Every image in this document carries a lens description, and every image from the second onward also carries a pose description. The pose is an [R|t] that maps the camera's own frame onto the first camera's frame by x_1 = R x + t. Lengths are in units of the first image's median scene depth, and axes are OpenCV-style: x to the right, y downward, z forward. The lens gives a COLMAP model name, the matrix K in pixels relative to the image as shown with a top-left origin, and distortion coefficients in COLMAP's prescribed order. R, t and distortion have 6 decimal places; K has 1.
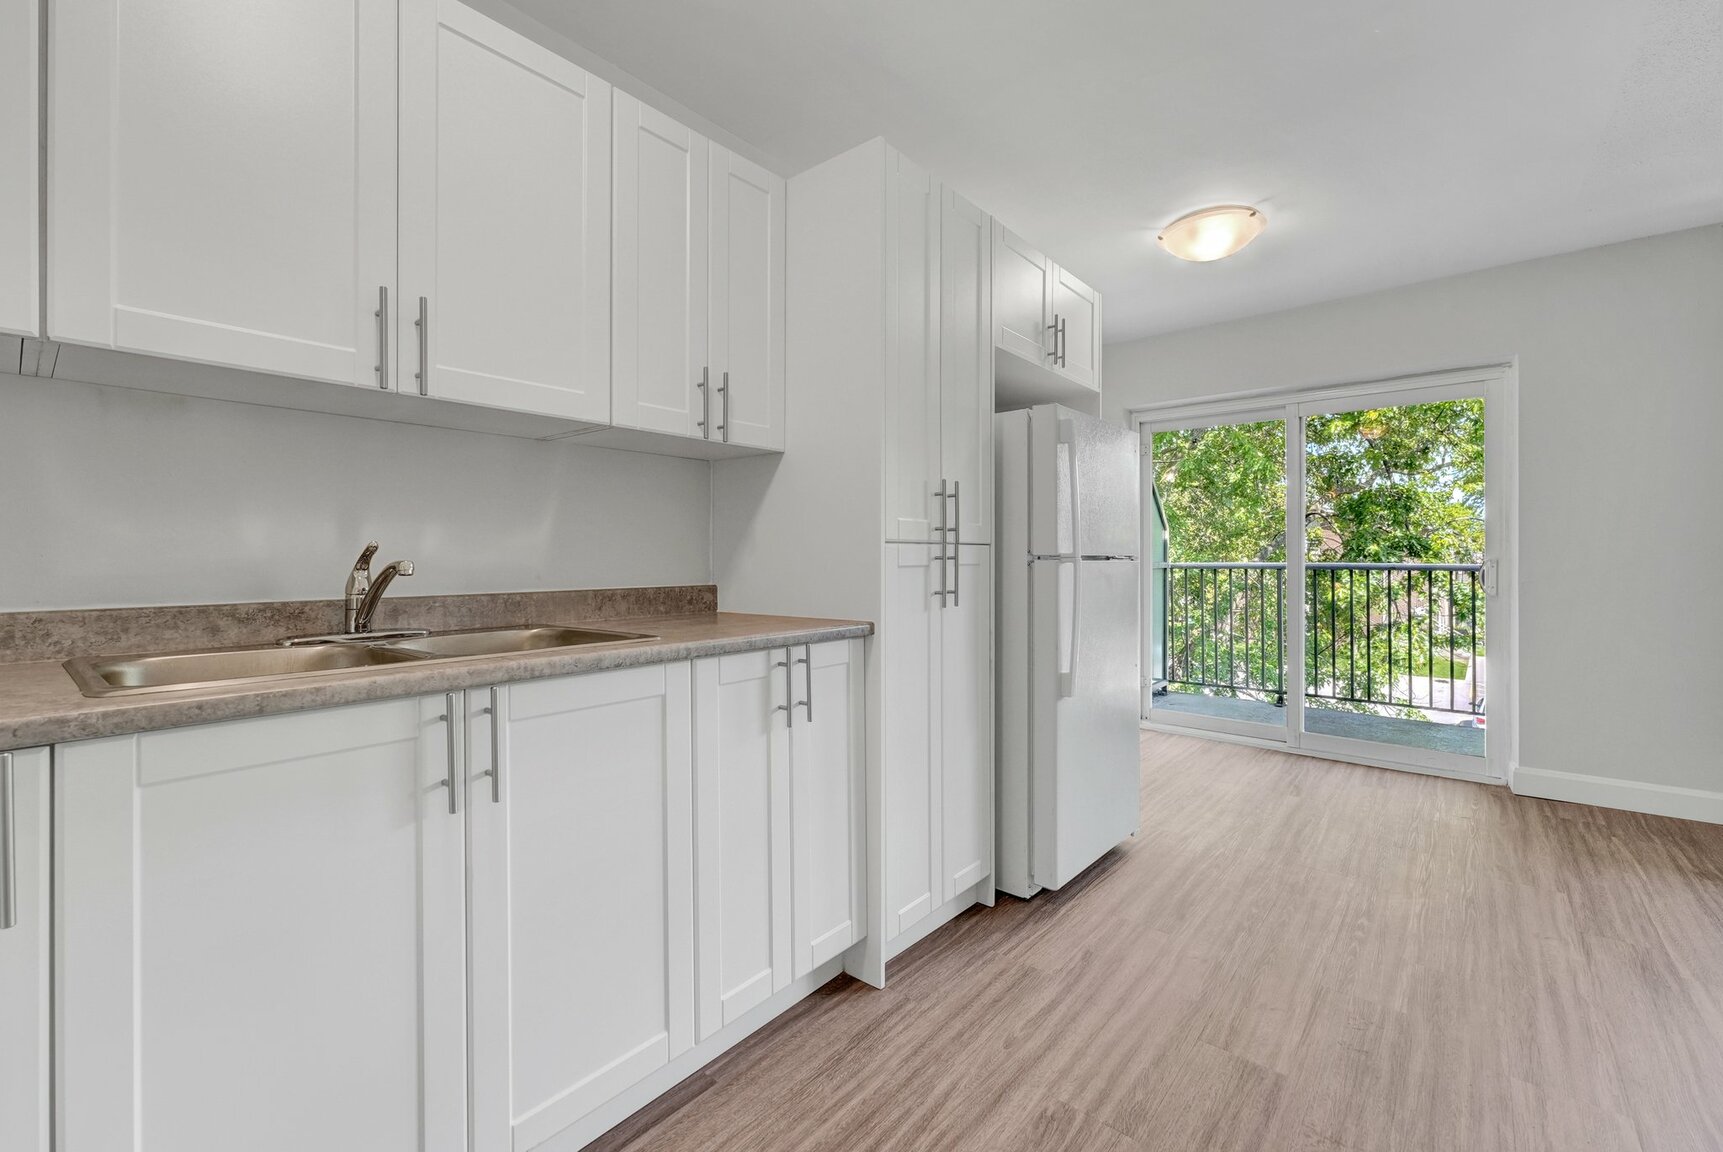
lens RADIAL K [[713.2, 0, 867.0], [0, 713.2, 547.6], [0, 0, 1]] dist [-0.004868, 0.001004]
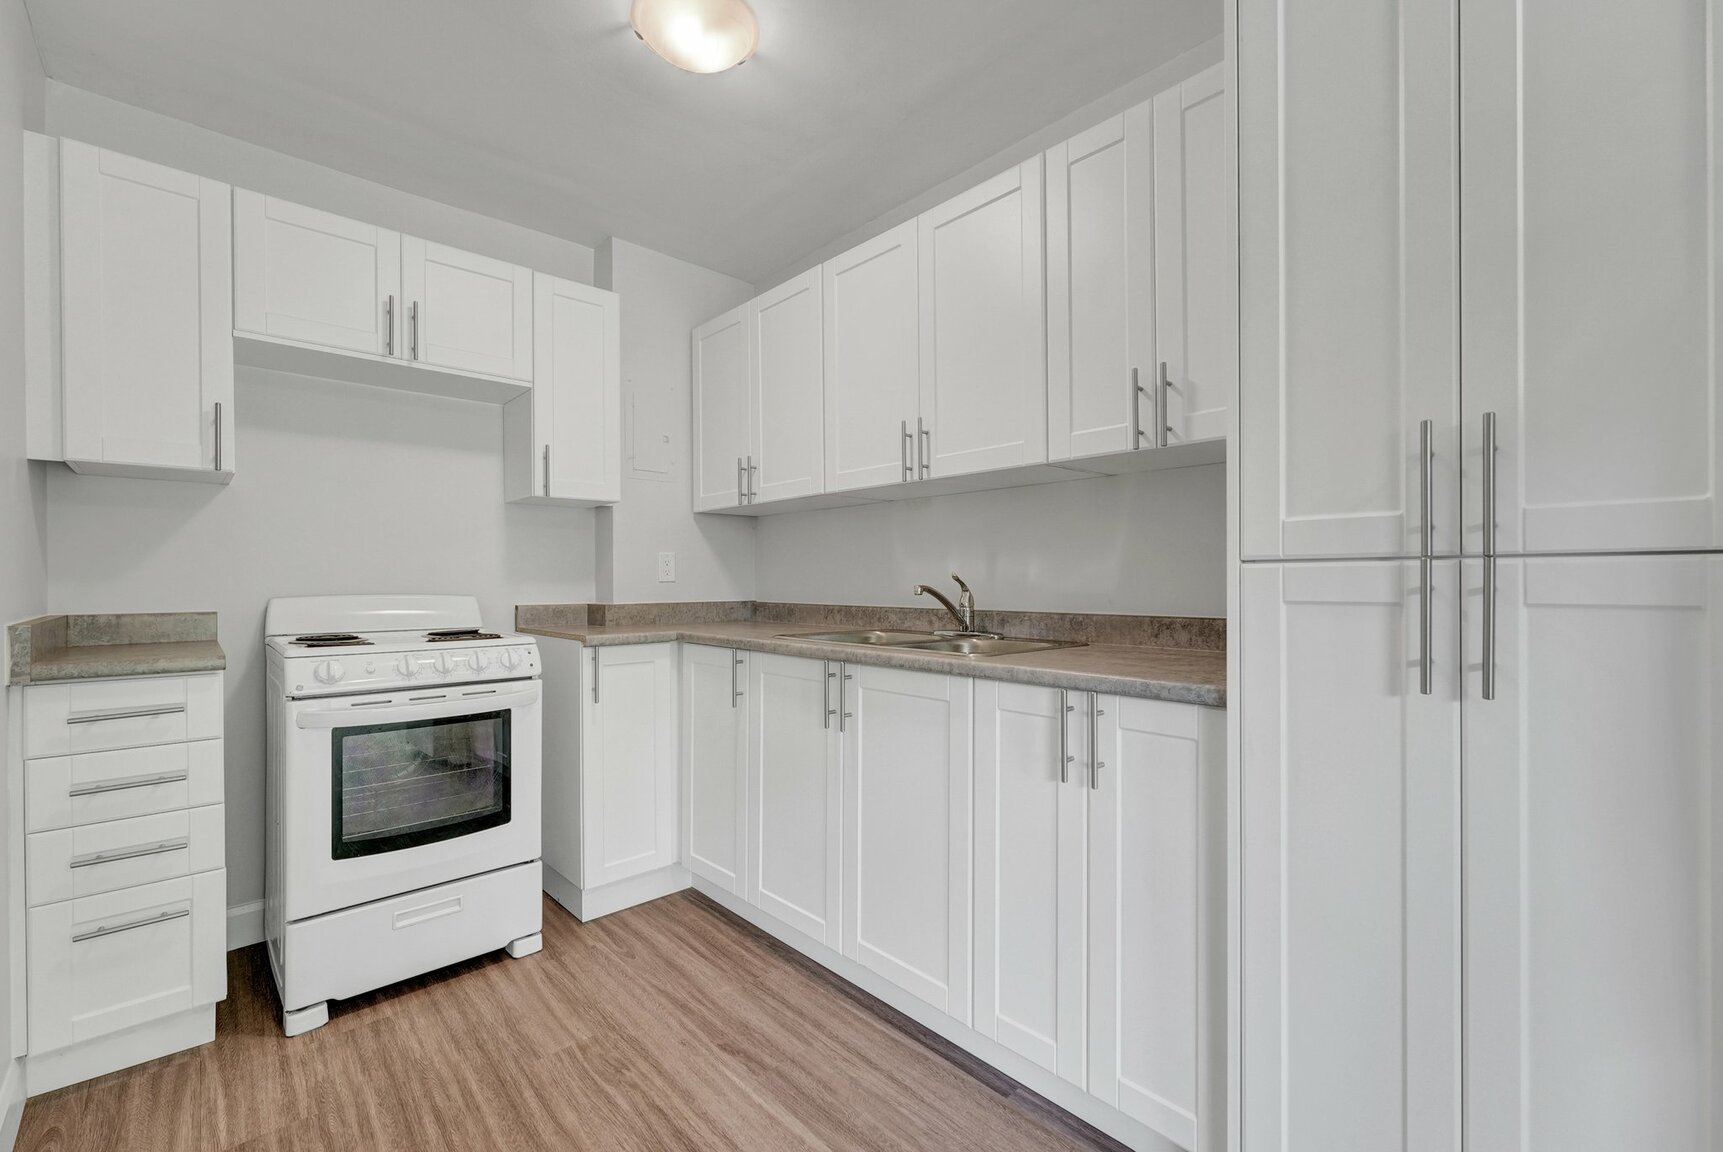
lens RADIAL K [[713.2, 0, 858.7], [0, 713.2, 577.2], [0, 0, 1]] dist [-0.004868, 0.001004]
pose [[-0.118099, -0.004693, -0.992991, 0.786551], [0.014380, 0.999876, -0.006436, 0.006650], [0.992898, -0.015039, -0.118017, 0.869712]]
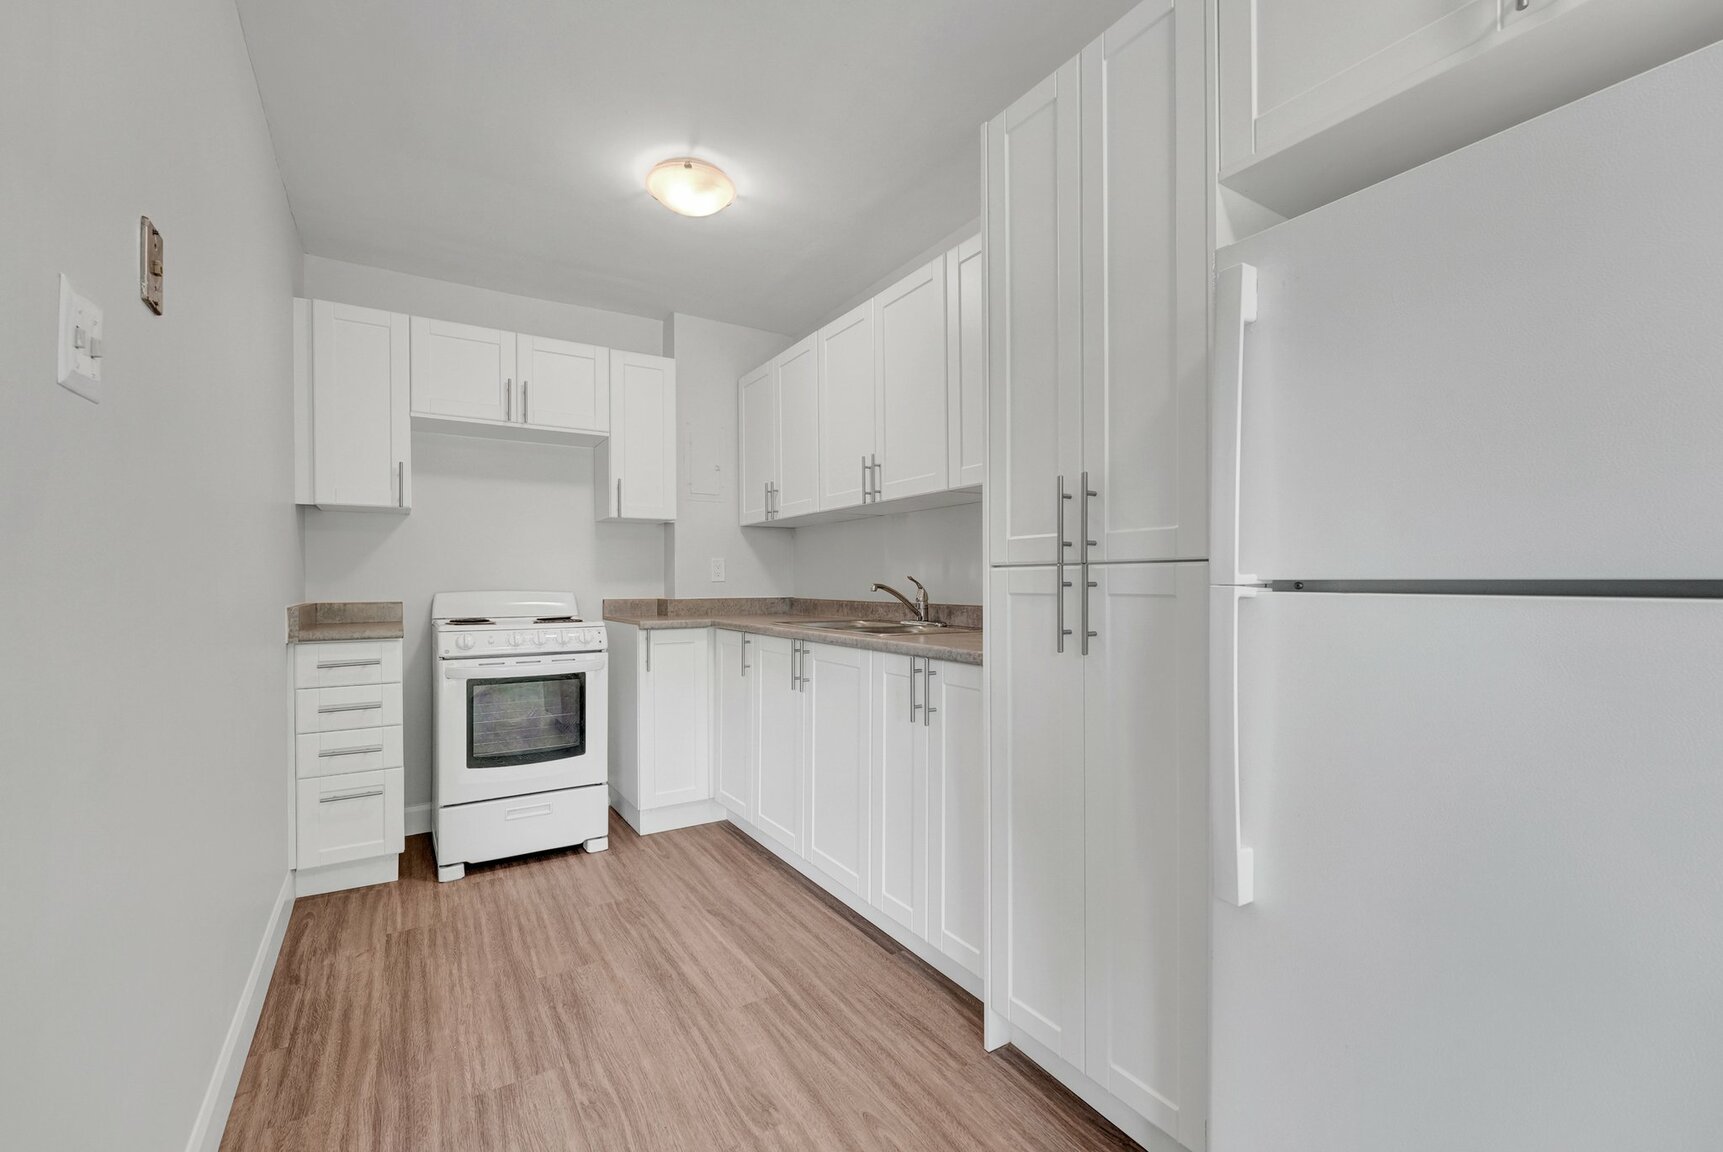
lens RADIAL K [[713.2, 0, 858.0], [0, 713.2, 577.9], [0, 0, 1]] dist [-0.004868, 0.001004]
pose [[-0.298486, -0.005104, -0.954400, 1.096675], [0.013791, 0.999858, -0.009661, 0.016006], [0.954314, -0.016046, -0.298373, 1.294058]]
